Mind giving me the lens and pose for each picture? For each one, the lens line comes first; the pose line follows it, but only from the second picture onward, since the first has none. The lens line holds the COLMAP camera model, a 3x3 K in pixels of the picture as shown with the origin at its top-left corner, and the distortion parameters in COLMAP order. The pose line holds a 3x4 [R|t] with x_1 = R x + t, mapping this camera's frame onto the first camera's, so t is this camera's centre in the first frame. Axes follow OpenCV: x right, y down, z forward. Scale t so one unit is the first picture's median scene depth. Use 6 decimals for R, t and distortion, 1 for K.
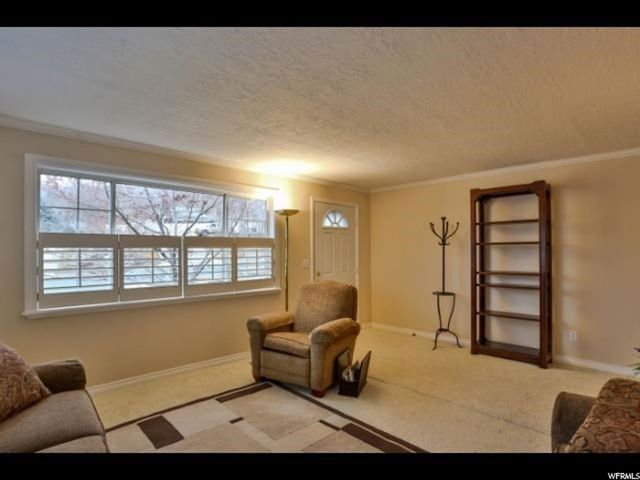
lens RADIAL K [[340.0, 0, 320.0], [0, 340.0, 248.2], [0, 0, 1]] dist [0.000518, 0.000173]
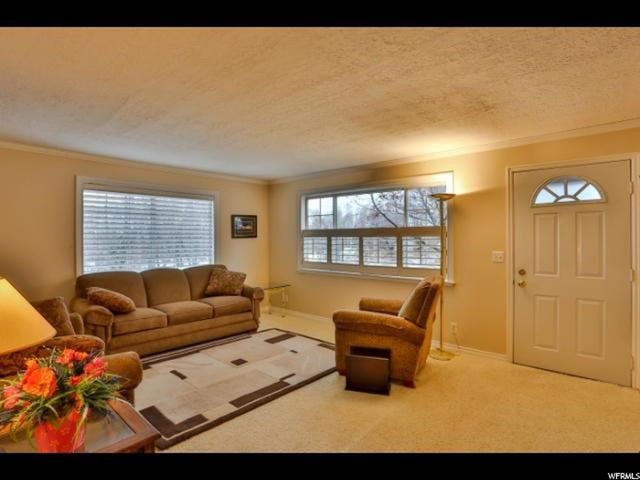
lens RADIAL K [[340.7, 0, 316.7], [0, 340.7, 239.9], [0, 0, 1]] dist [-0.054580, 0.001003]
pose [[0.056068, 0.004417, -0.998417, 0.874845], [0.003764, 0.999982, 0.004635, 0.003344], [0.998420, -0.004018, 0.056050, 0.709802]]
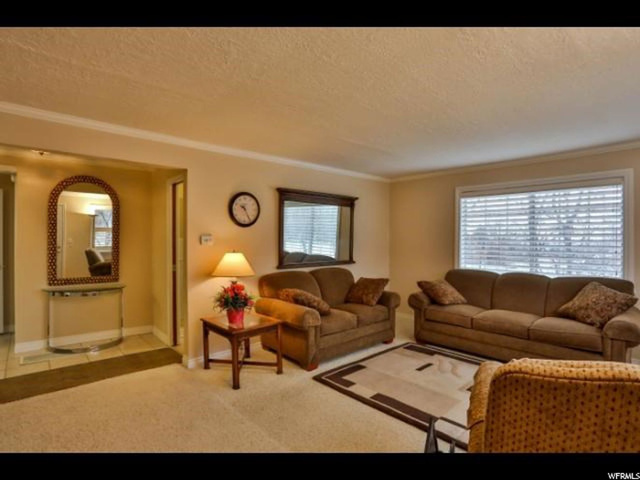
lens RADIAL K [[340.7, 0, 316.7], [0, 340.7, 239.9], [0, 0, 1]] dist [-0.054580, 0.001003]
pose [[-0.997666, -0.008614, 0.067744, 0.237644], [-0.008490, 0.999962, 0.002125, 0.005494], [-0.067760, 0.001545, -0.997700, 1.335440]]
